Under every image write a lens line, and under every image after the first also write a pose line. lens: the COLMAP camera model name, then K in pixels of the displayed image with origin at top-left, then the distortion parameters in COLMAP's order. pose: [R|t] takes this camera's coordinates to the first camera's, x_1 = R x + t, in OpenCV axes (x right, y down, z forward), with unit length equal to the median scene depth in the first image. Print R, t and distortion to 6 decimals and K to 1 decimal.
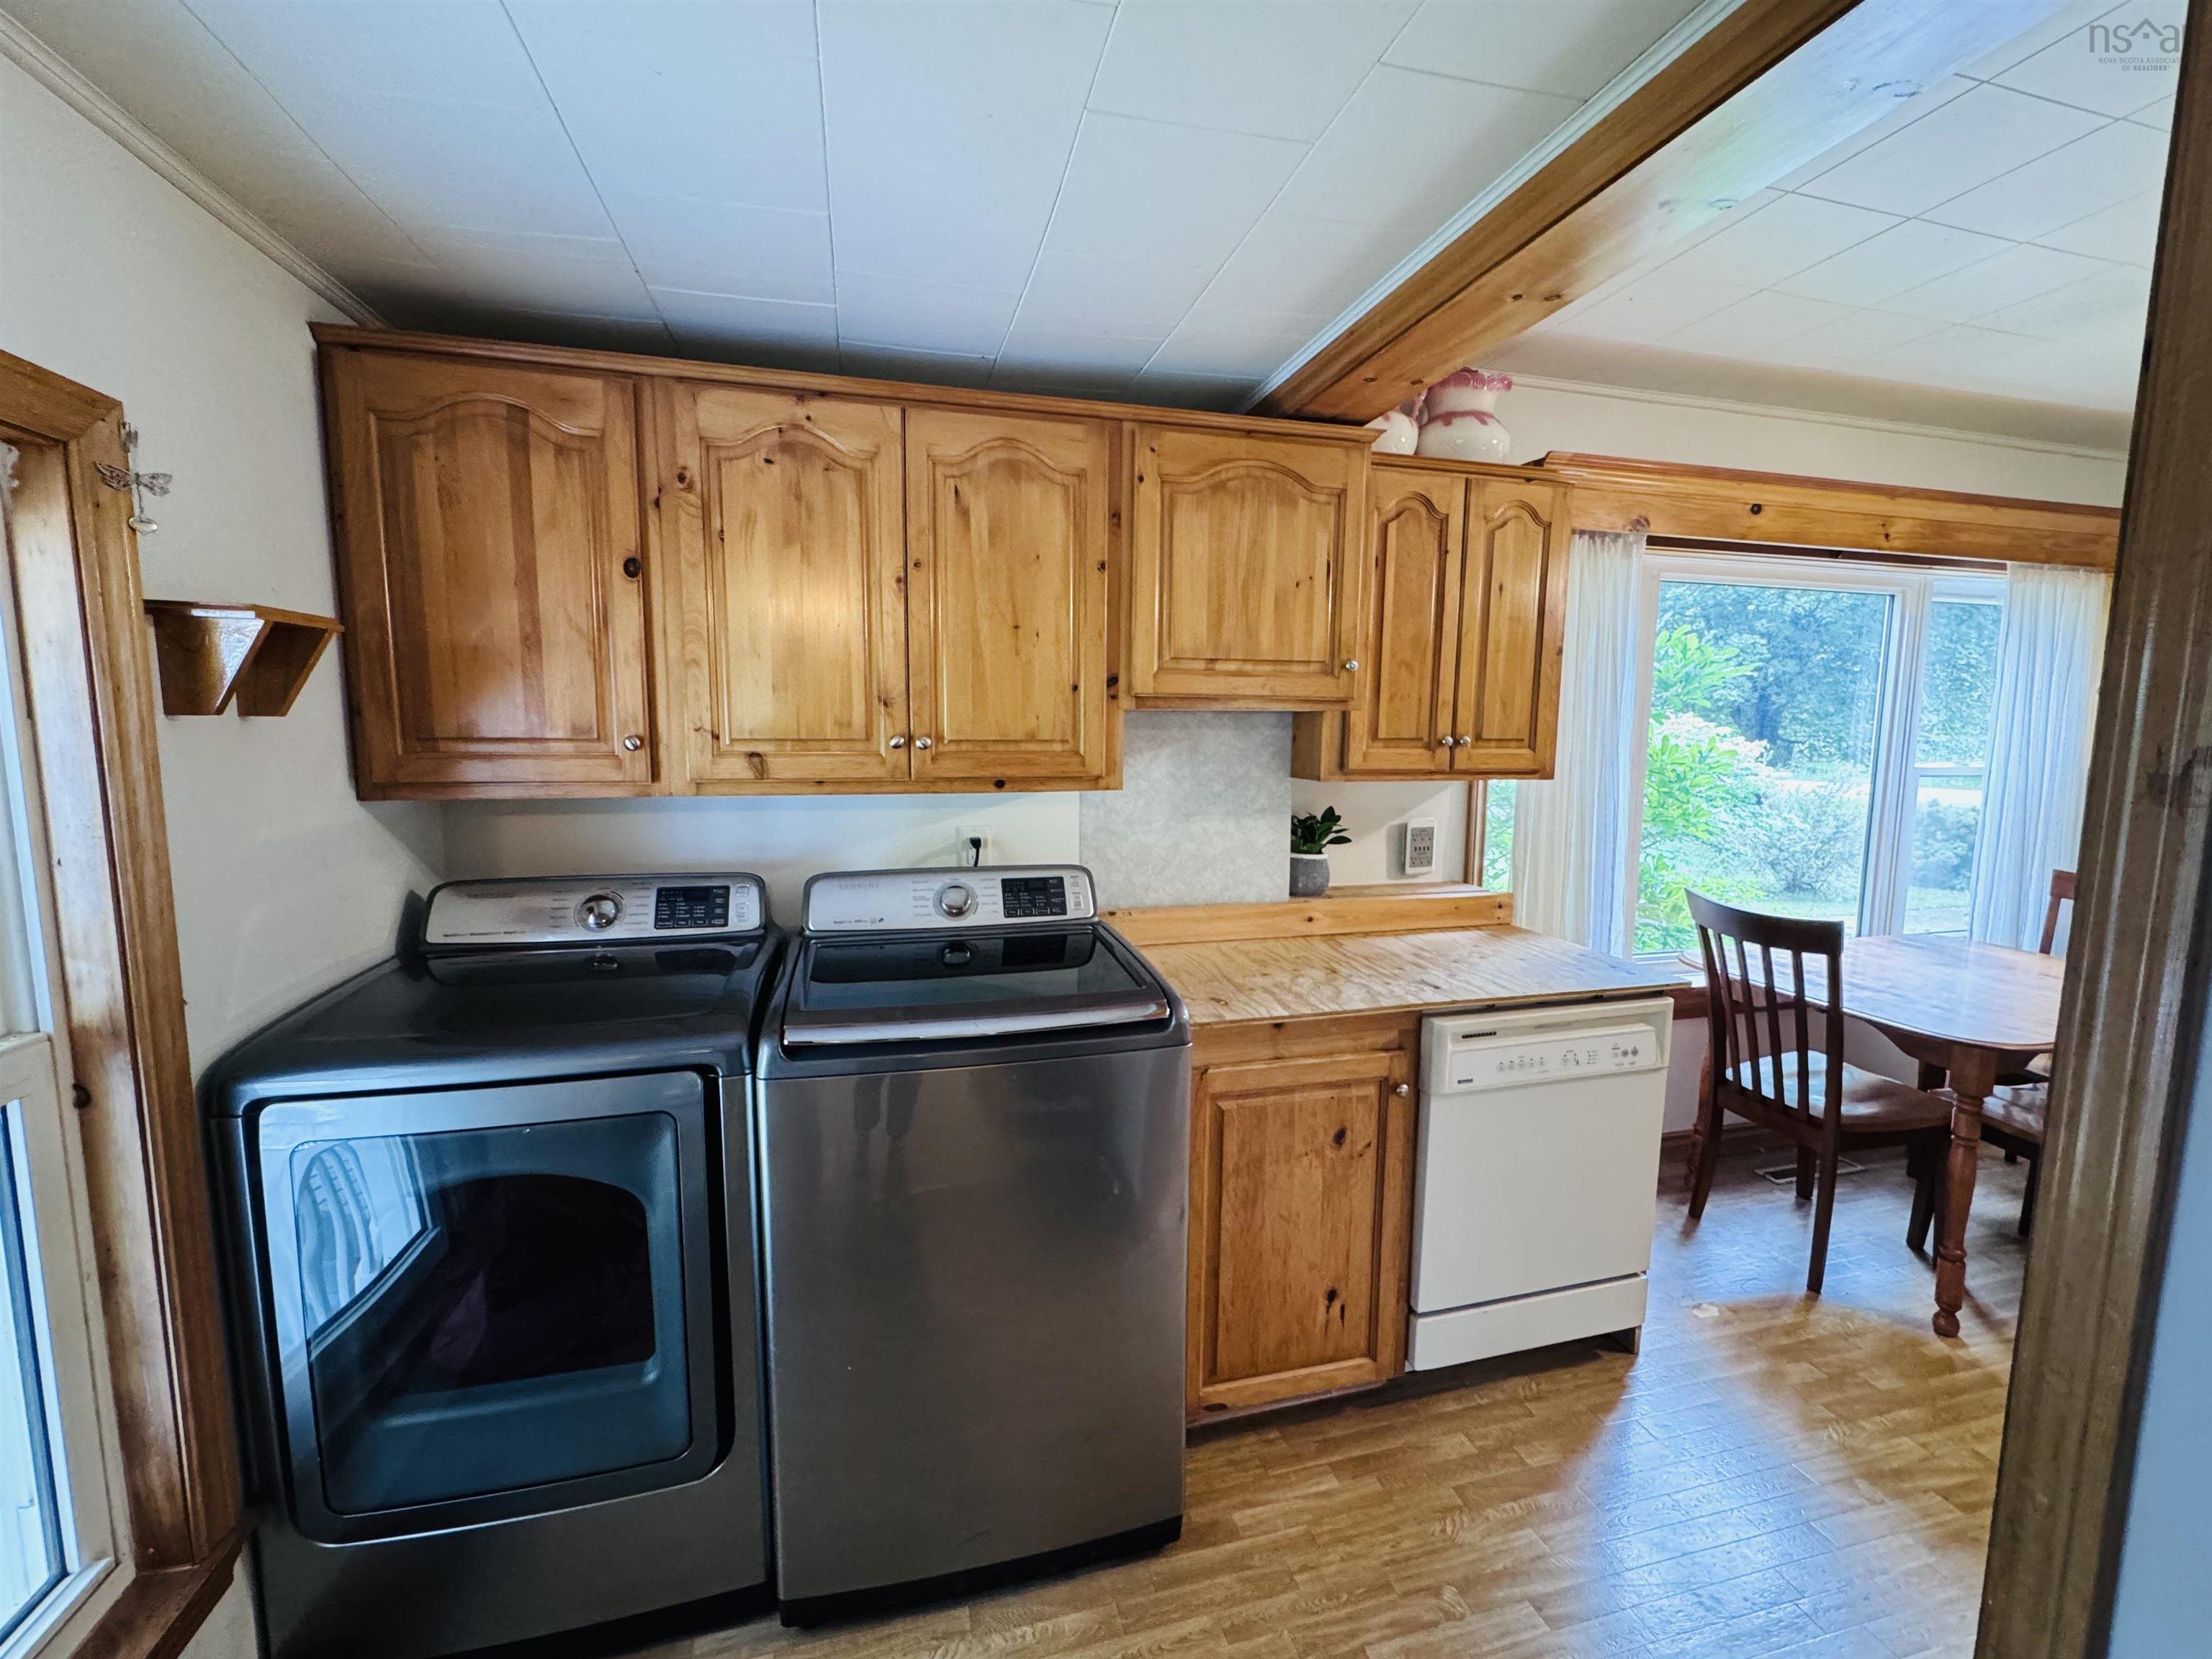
lens RADIAL K [[878.4, 0, 1110.3], [0, 878.4, 830.2], [0, 0, 1]] dist [-0.002691, -0.000224]
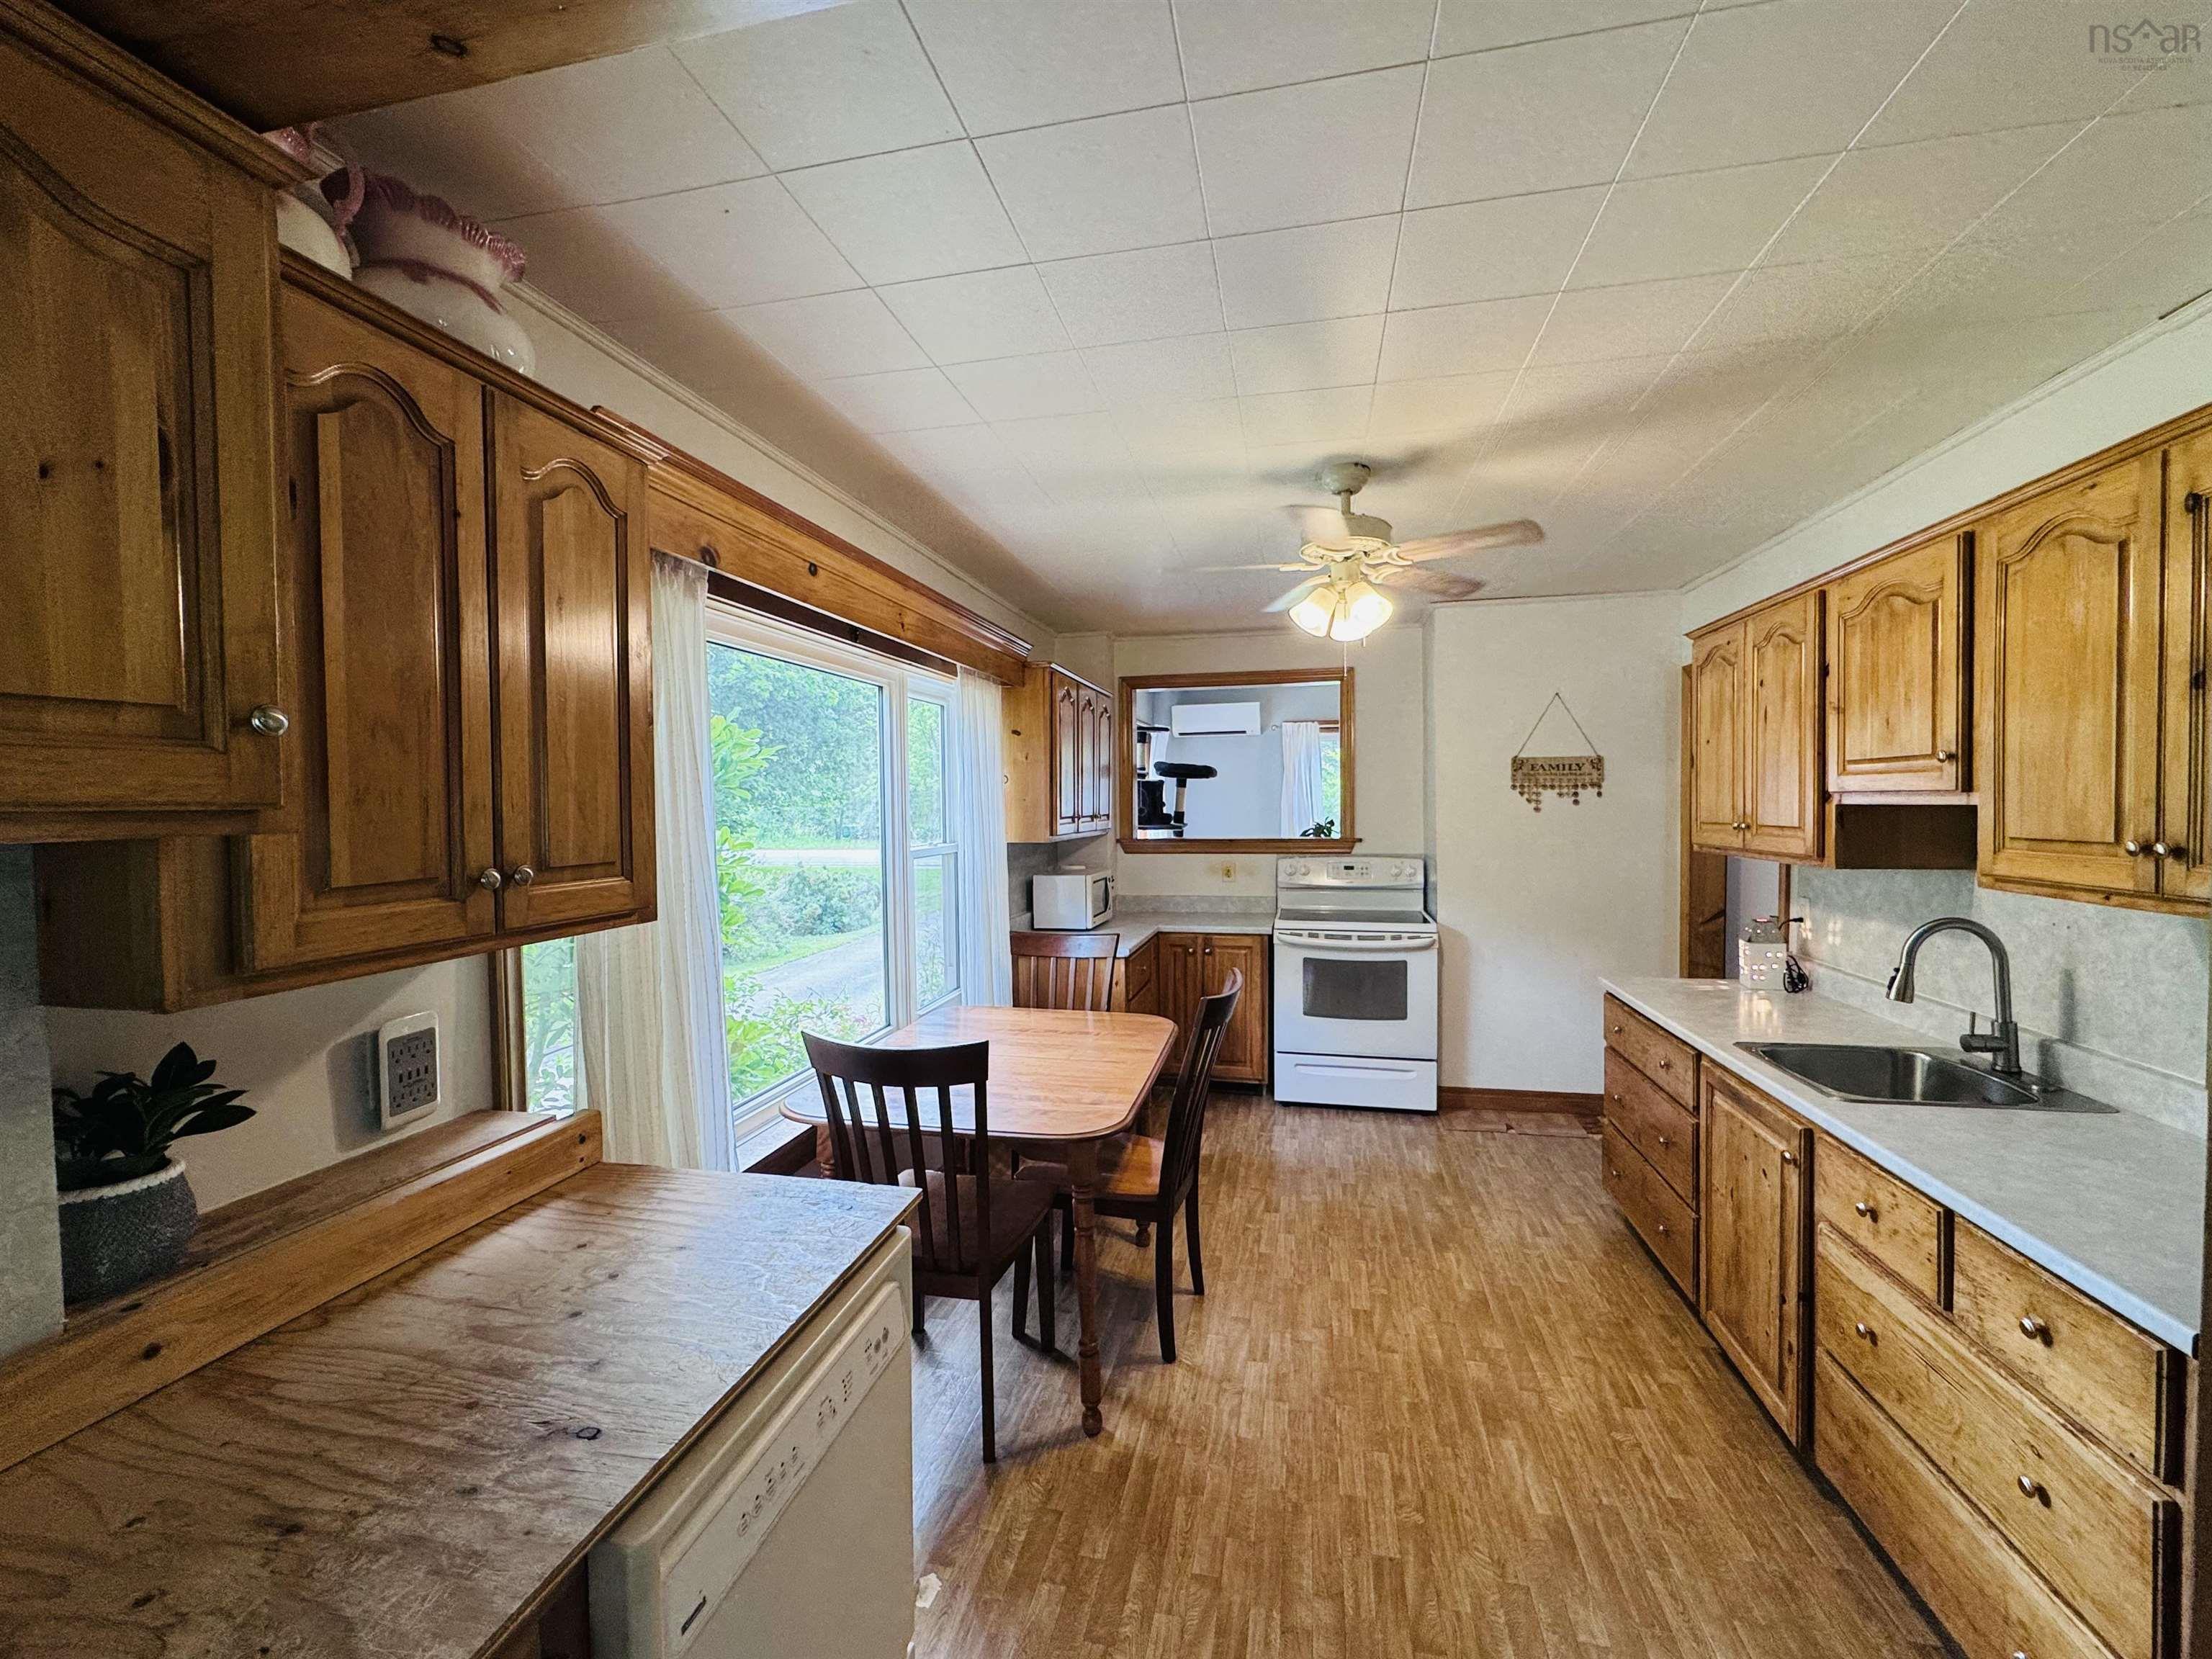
lens RADIAL K [[912.2, 0, 1094.1], [0, 912.2, 825.0], [0, 0, 1]] dist [-0.001961, -0.000032]
pose [[0.457201, -0.040641, 0.888434, 0.071292], [0.126234, 0.991807, -0.019592, -0.076866], [-0.880359, 0.121108, 0.458585, 0.434807]]
